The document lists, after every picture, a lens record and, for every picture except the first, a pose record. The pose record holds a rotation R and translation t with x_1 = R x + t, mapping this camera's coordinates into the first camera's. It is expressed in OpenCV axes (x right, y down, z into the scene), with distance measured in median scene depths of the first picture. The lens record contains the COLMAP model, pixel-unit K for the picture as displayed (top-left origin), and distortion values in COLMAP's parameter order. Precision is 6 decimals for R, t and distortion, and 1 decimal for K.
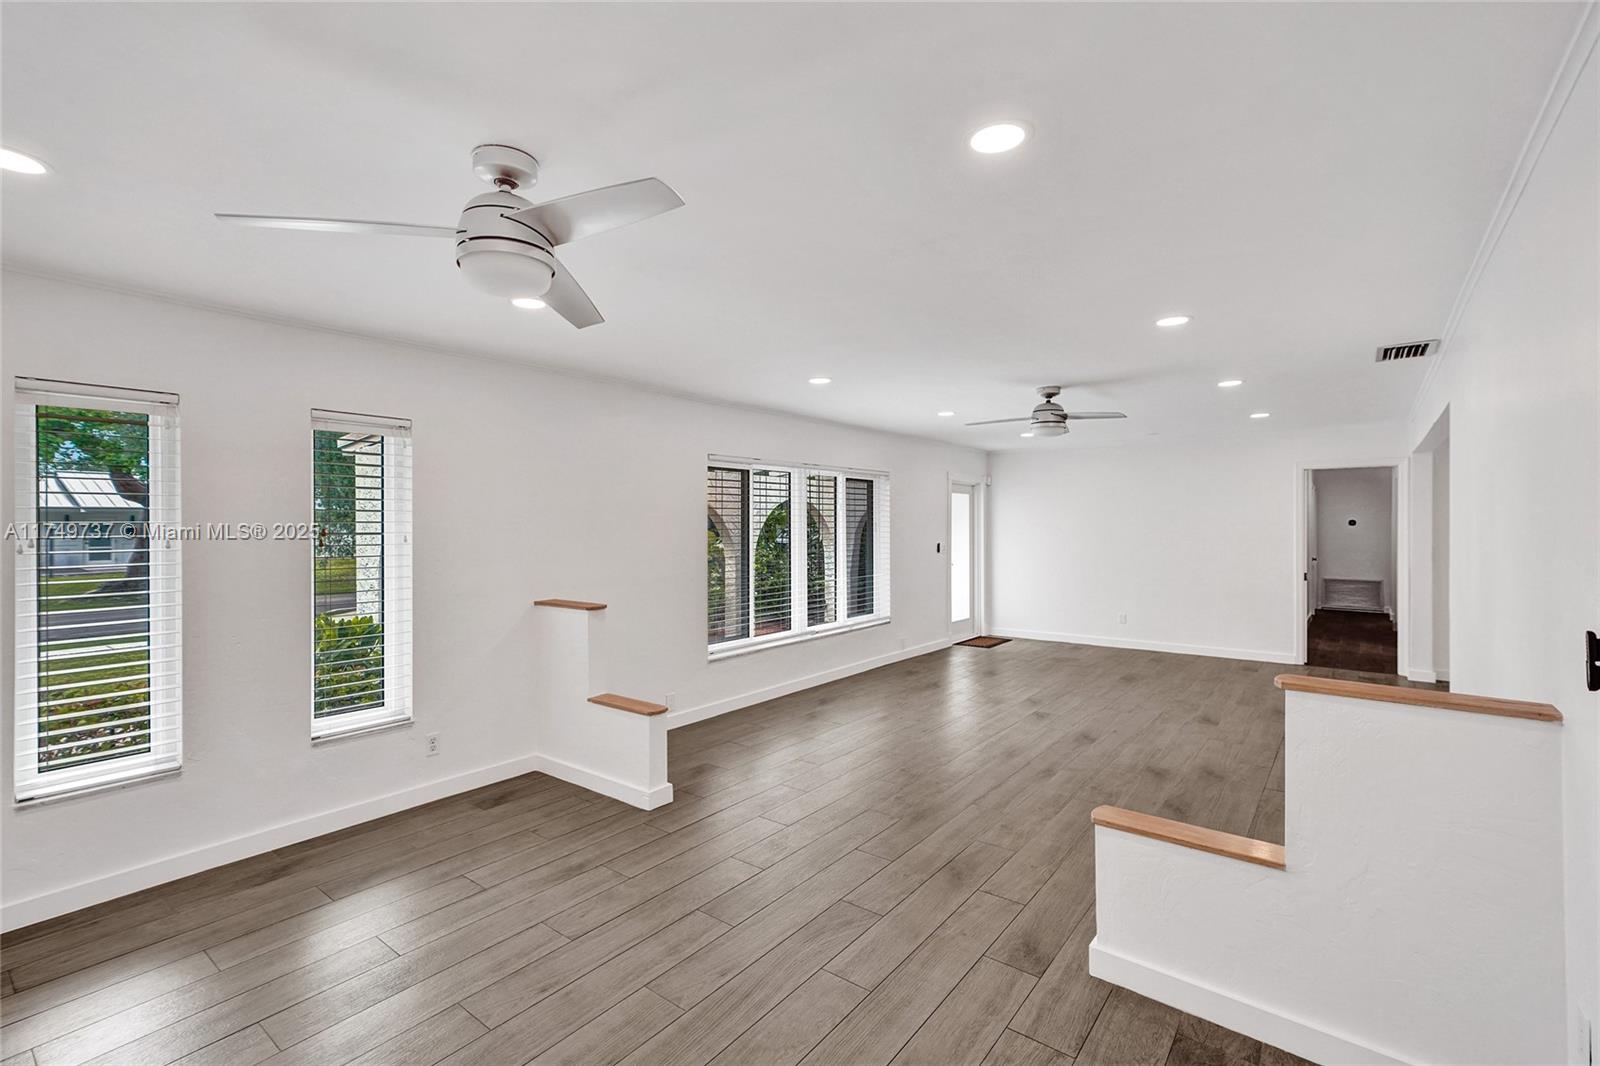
lens RADIAL K [[719.0, 0, 800.0], [0, 719.0, 533.0], [0, 0, 1]] dist [-0.000772, 0.000271]
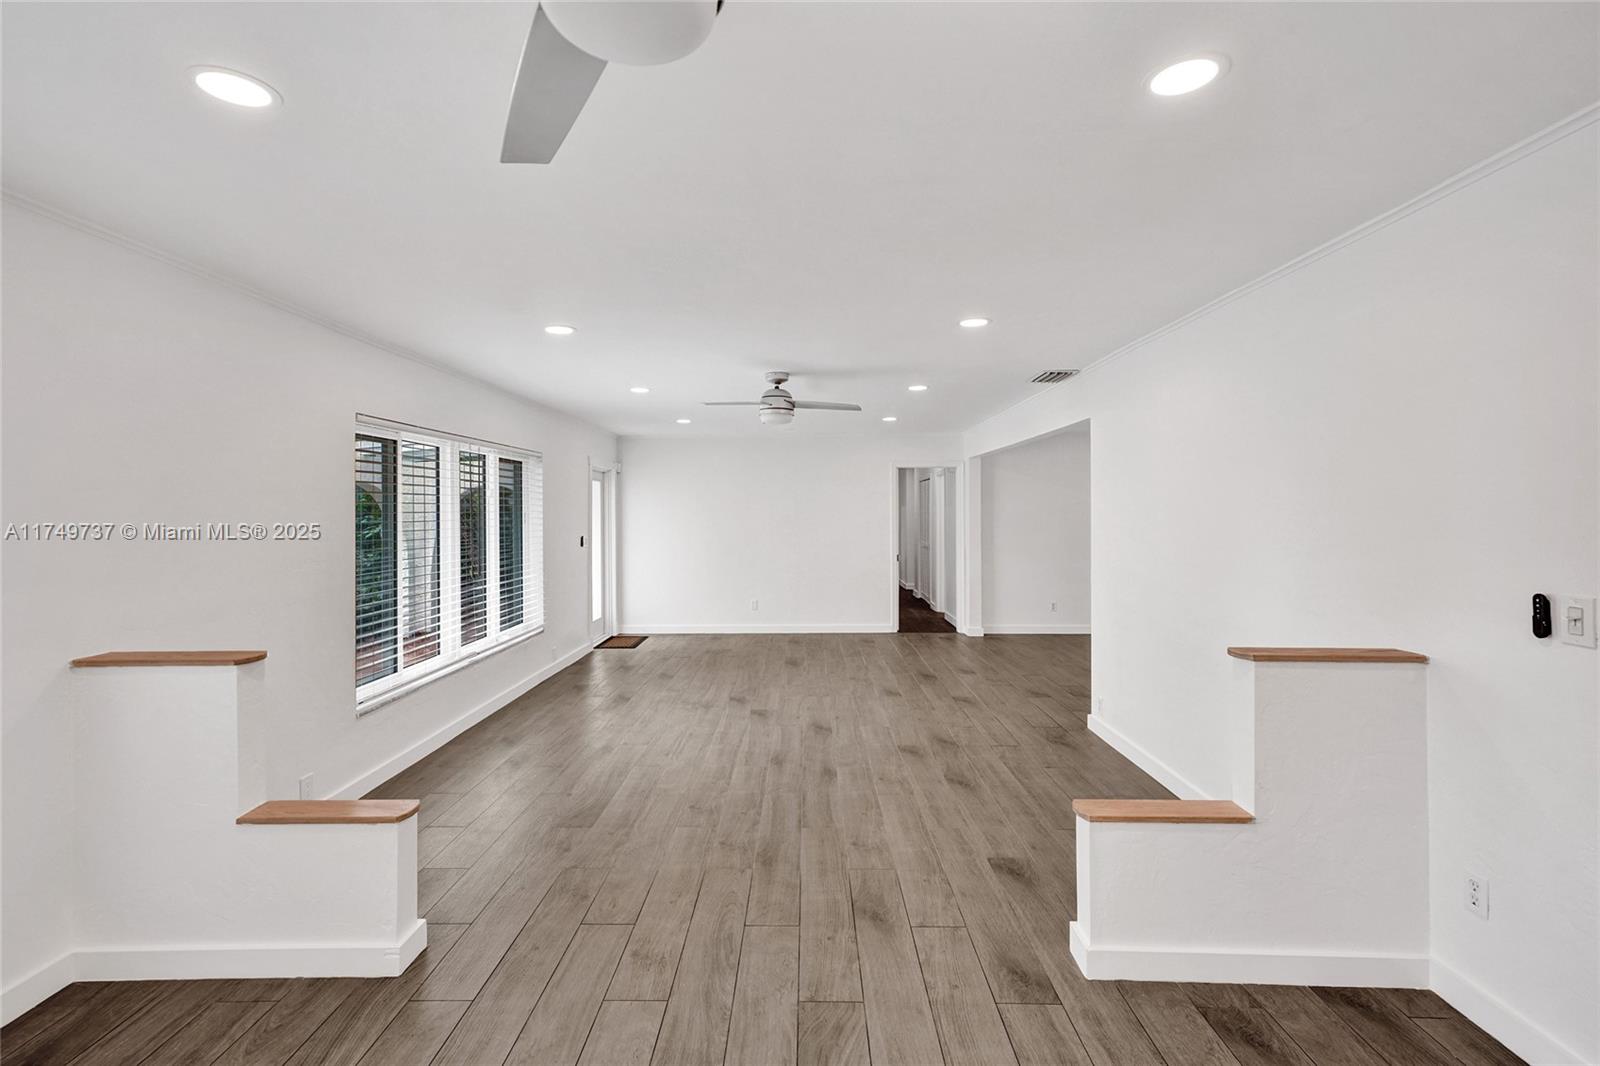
lens RADIAL K [[728.4, 0, 799.3], [0, 728.4, 518.9], [0, 0, 1]] dist [-0.000668, 0.006740]
pose [[0.794360, -0.004597, 0.607430, -0.229363], [0.008178, 0.999962, -0.003128, -0.002757], [-0.607393, 0.007452, 0.794367, 0.206888]]
